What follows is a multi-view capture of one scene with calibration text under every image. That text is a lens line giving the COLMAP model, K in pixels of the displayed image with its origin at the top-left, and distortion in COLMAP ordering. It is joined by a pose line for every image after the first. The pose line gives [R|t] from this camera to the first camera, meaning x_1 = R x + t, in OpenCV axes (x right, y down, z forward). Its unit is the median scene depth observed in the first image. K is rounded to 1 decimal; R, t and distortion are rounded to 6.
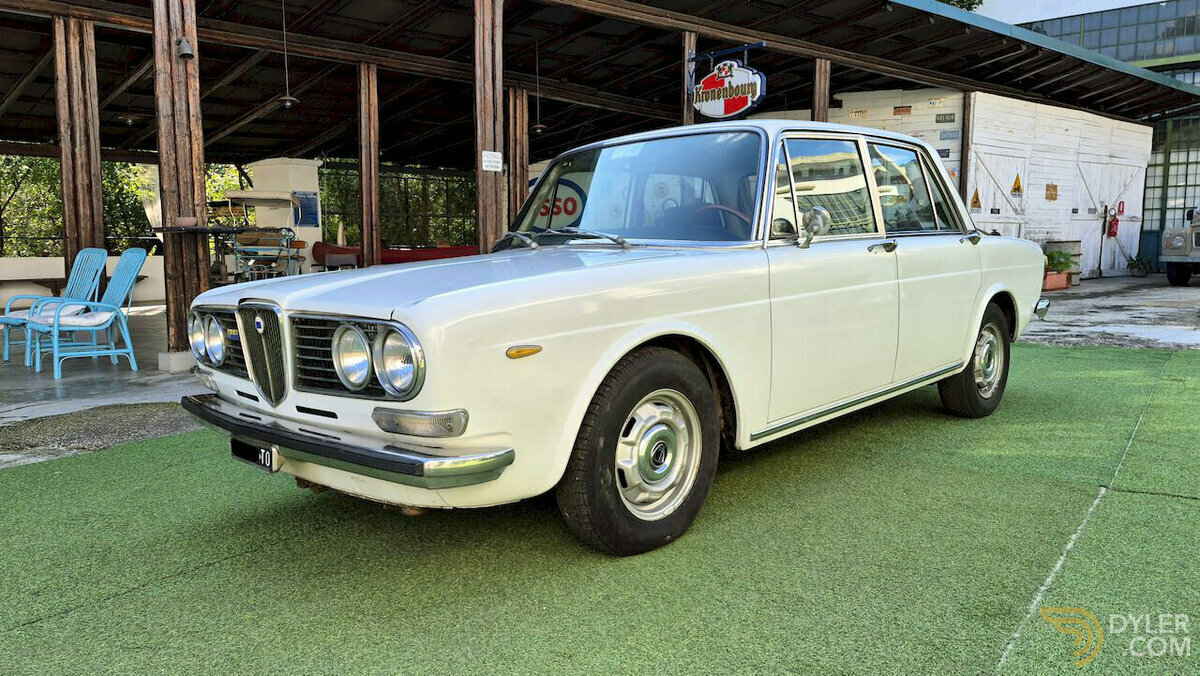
lens RADIAL K [[791.2, 0, 577.6], [0, 791.2, 332.2], [0, 0, 1]] dist [0.092480, -0.102457]
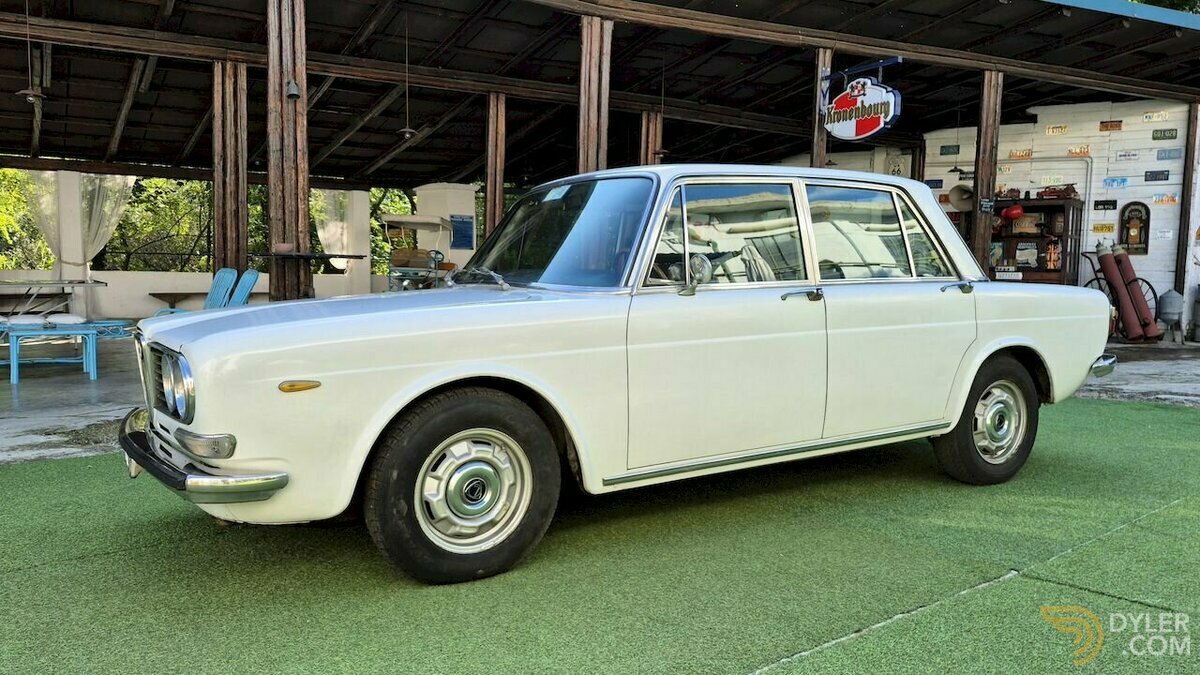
lens RADIAL K [[833.7, 0, 594.8], [0, 833.7, 344.6], [0, 0, 1]] dist [0.104133, -0.123812]
pose [[0.971320, 0.044191, -0.233633, 0.154032], [-0.047986, 0.998792, -0.010582, -0.010377], [0.232884, 0.021489, 0.972267, -0.012081]]
